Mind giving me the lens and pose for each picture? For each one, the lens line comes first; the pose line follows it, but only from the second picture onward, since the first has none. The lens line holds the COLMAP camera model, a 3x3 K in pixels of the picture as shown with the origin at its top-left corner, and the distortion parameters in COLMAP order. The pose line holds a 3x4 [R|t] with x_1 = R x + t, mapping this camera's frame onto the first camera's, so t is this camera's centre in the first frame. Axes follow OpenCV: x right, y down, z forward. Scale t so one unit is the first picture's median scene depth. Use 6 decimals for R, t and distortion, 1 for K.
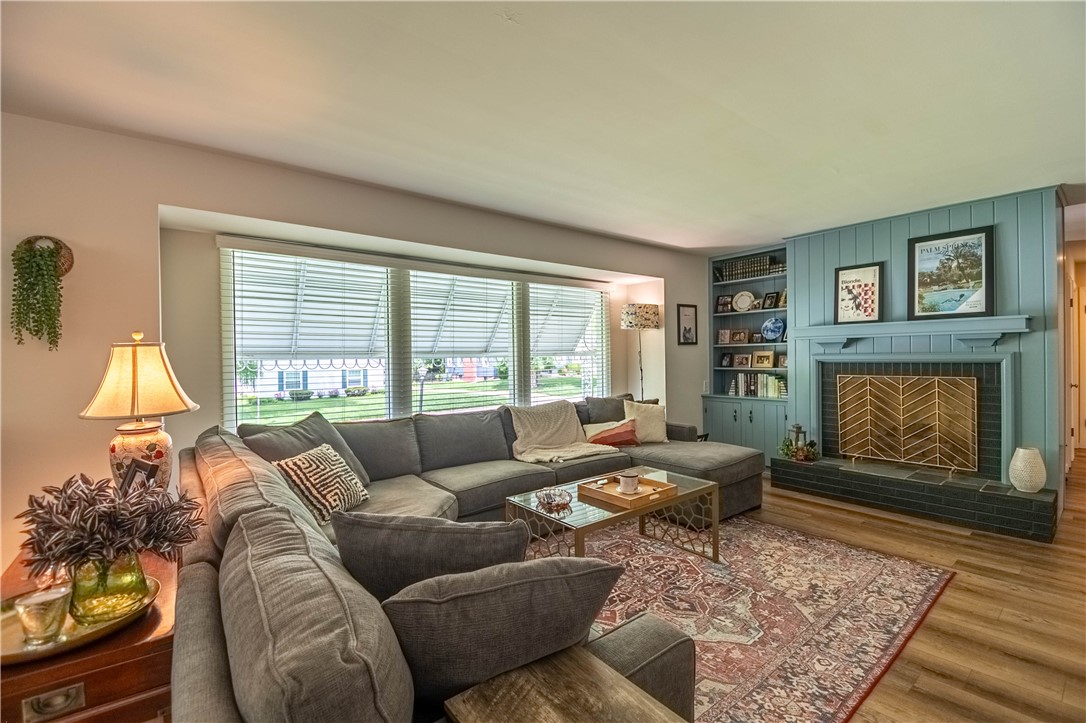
lens RADIAL K [[470.8, 0, 551.1], [0, 470.8, 357.2], [0, 0, 1]] dist [-0.004107, -0.002291]
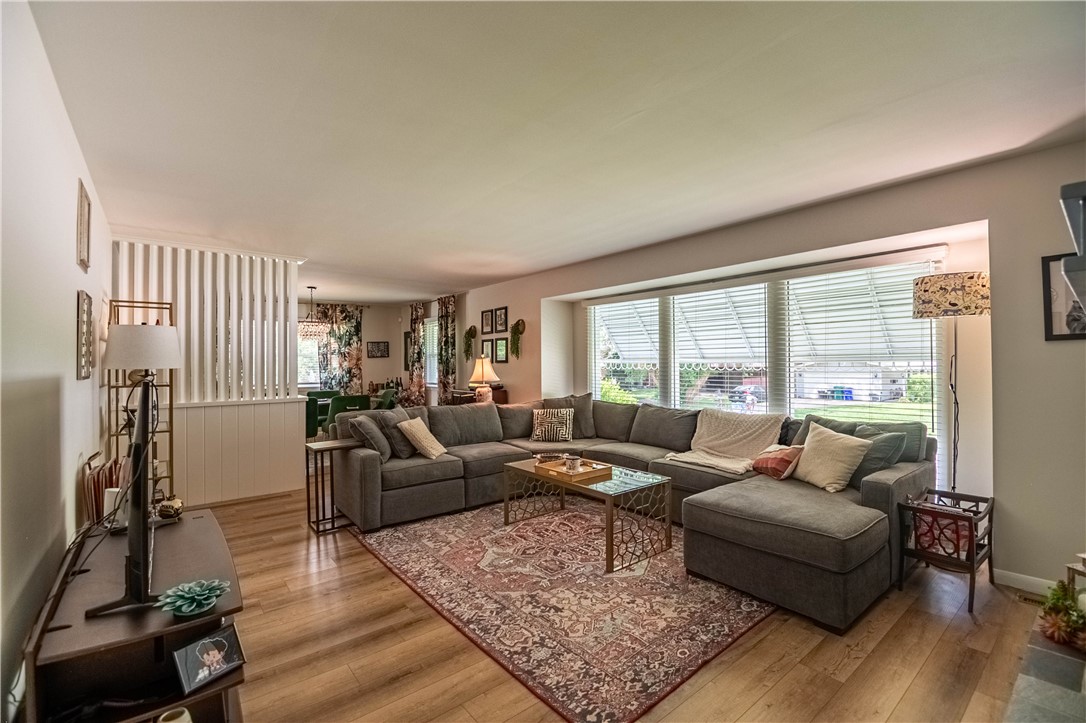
lens RADIAL K [[470.8, 0, 551.8], [0, 470.8, 361.7], [0, 0, 1]] dist [-0.004107, -0.002291]
pose [[0.006922, -0.003266, -0.999971, 1.462642], [-0.009226, 0.999952, -0.003330, 0.005491], [0.999933, 0.009248, 0.006892, 0.963460]]
